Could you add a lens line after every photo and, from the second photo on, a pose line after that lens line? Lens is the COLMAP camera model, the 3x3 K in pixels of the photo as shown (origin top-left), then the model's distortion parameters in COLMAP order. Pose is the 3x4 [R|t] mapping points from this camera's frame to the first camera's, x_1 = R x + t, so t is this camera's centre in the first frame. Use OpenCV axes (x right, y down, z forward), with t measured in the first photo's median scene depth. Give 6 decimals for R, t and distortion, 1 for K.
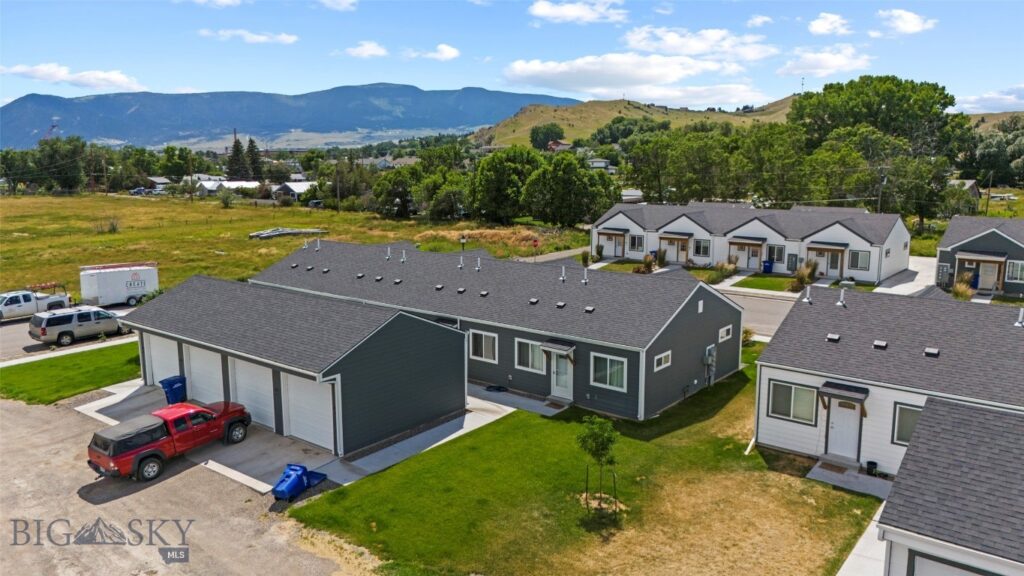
lens RADIAL K [[756.2, 0, 512.0], [0, 756.2, 288.0], [0, 0, 1]] dist [0.072748, -0.080407]
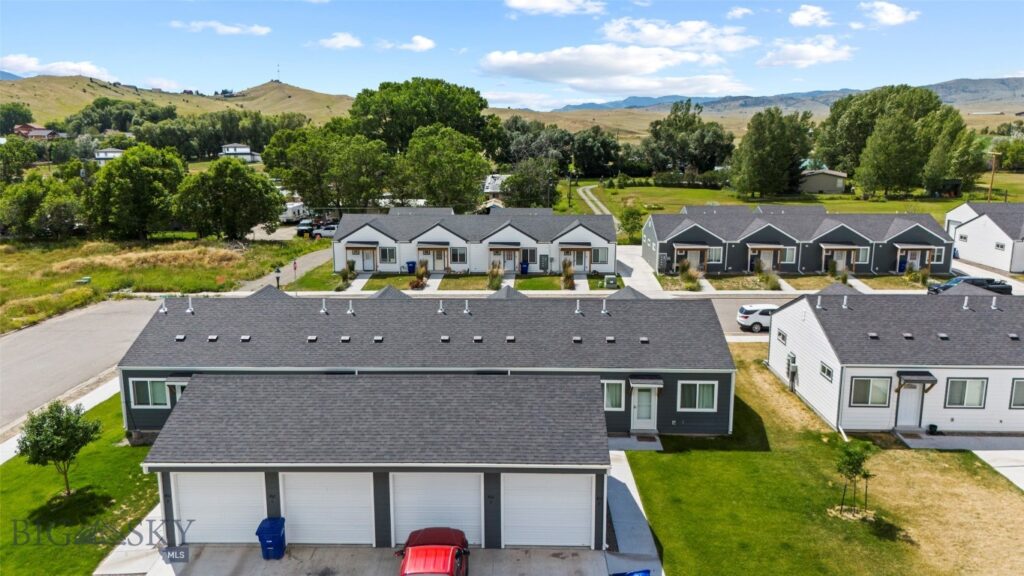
lens RADIAL K [[756.2, 0, 512.0], [0, 756.2, 288.0], [0, 0, 1]] dist [0.072748, -0.080407]
pose [[0.793924, -0.115795, 0.596889, -0.312545], [0.104381, 0.993080, 0.053817, -0.056075], [-0.598990, 0.019577, 0.800517, 0.129408]]
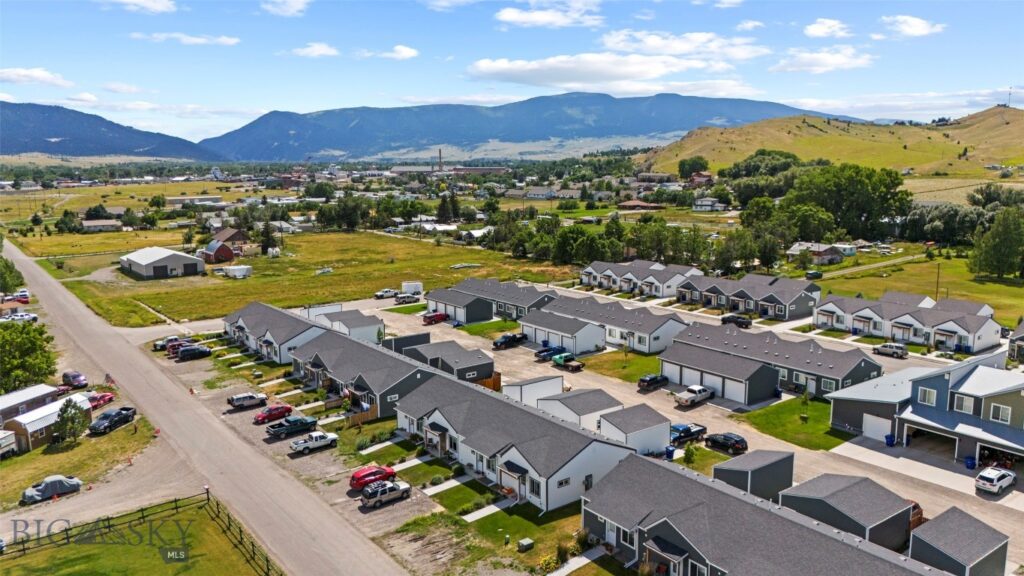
lens RADIAL K [[756.2, 0, 512.0], [0, 756.2, 288.0], [0, 0, 1]] dist [0.072748, -0.080407]
pose [[0.969496, 0.037632, -0.242203, 0.537869], [-0.039411, 0.999220, -0.002503, -0.010239], [0.241920, 0.011973, 0.970222, -1.604150]]
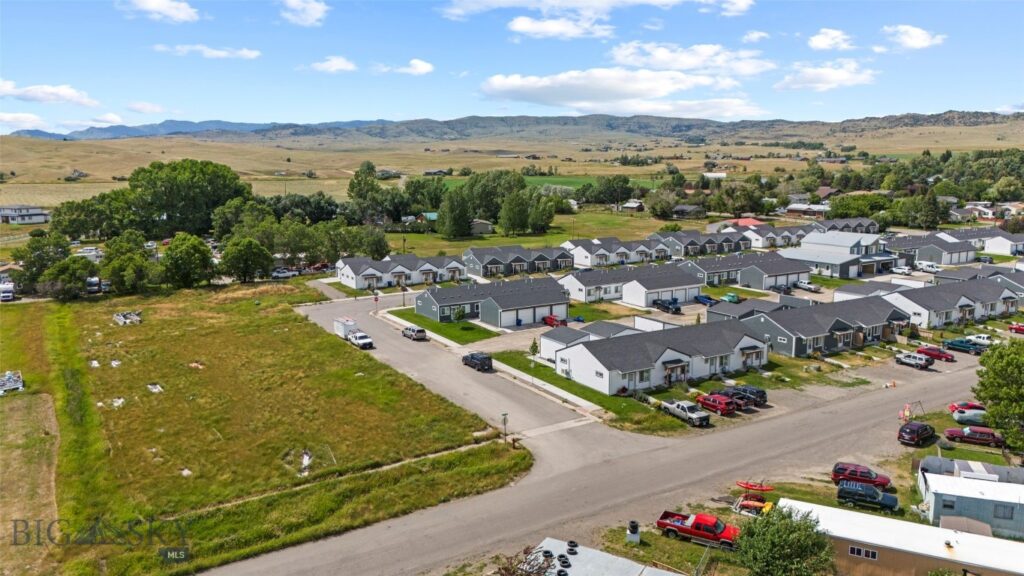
lens RADIAL K [[756.2, 0, 512.0], [0, 756.2, 288.0], [0, 0, 1]] dist [0.072748, -0.080407]
pose [[0.341767, -0.153931, 0.927092, -1.891341], [0.169008, 0.980478, 0.100491, -0.205042], [-0.924463, 0.122341, 0.361111, -0.183151]]
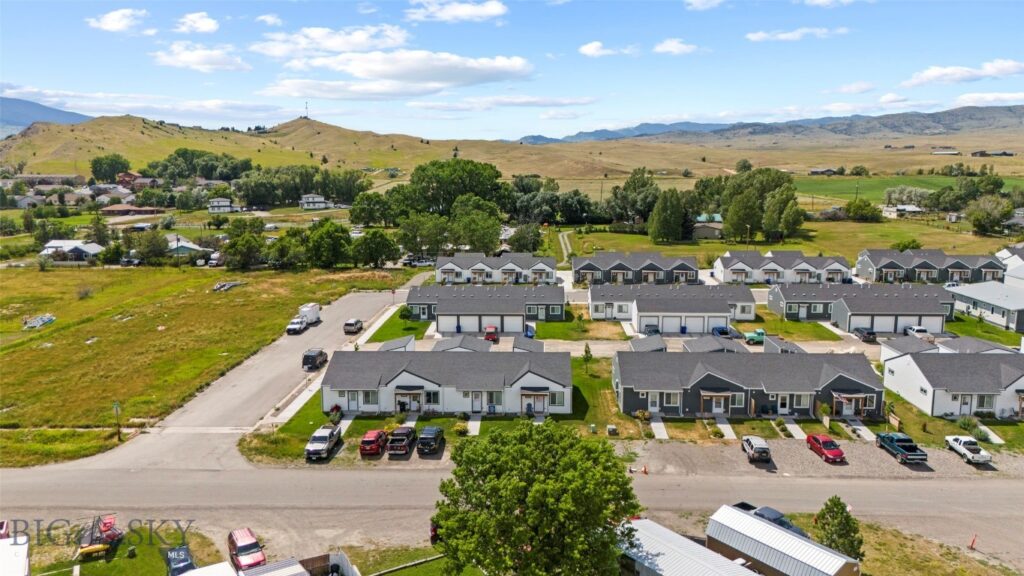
lens RADIAL K [[756.2, 0, 512.0], [0, 756.2, 288.0], [0, 0, 1]] dist [0.072748, -0.080407]
pose [[0.804559, -0.095987, 0.586064, -1.101518], [0.104223, 0.994357, 0.019778, -0.051142], [-0.584655, 0.045168, 0.810023, -0.988801]]
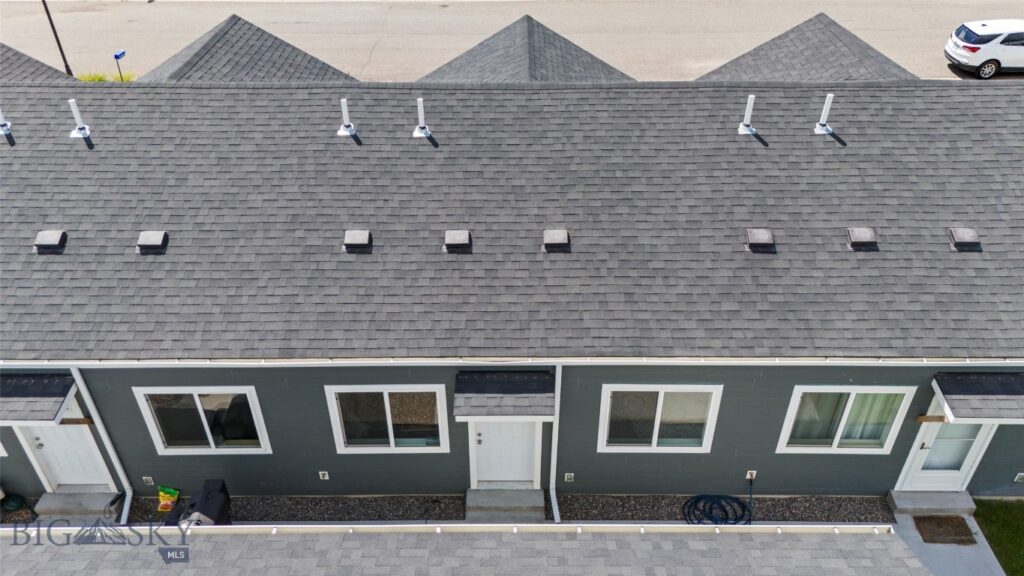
lens RADIAL K [[756.2, 0, 512.0], [0, 756.2, 288.0], [0, 0, 1]] dist [0.072748, -0.080407]
pose [[0.780687, -0.365292, 0.507040, -0.114883], [0.108465, 0.878256, 0.465728, -0.064353], [-0.615438, -0.308591, 0.725264, 0.412456]]
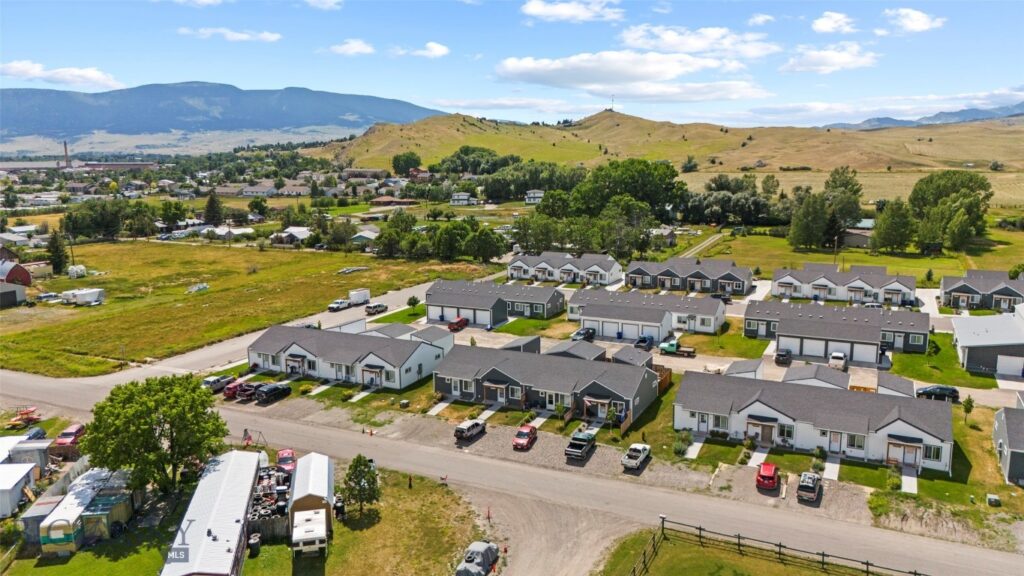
lens RADIAL K [[756.2, 0, 512.0], [0, 756.2, 288.0], [0, 0, 1]] dist [0.072748, -0.080407]
pose [[0.975675, -0.043757, 0.214808, -0.457778], [0.043840, 0.999029, 0.004382, -0.019268], [-0.214792, 0.005142, 0.976646, -1.573852]]
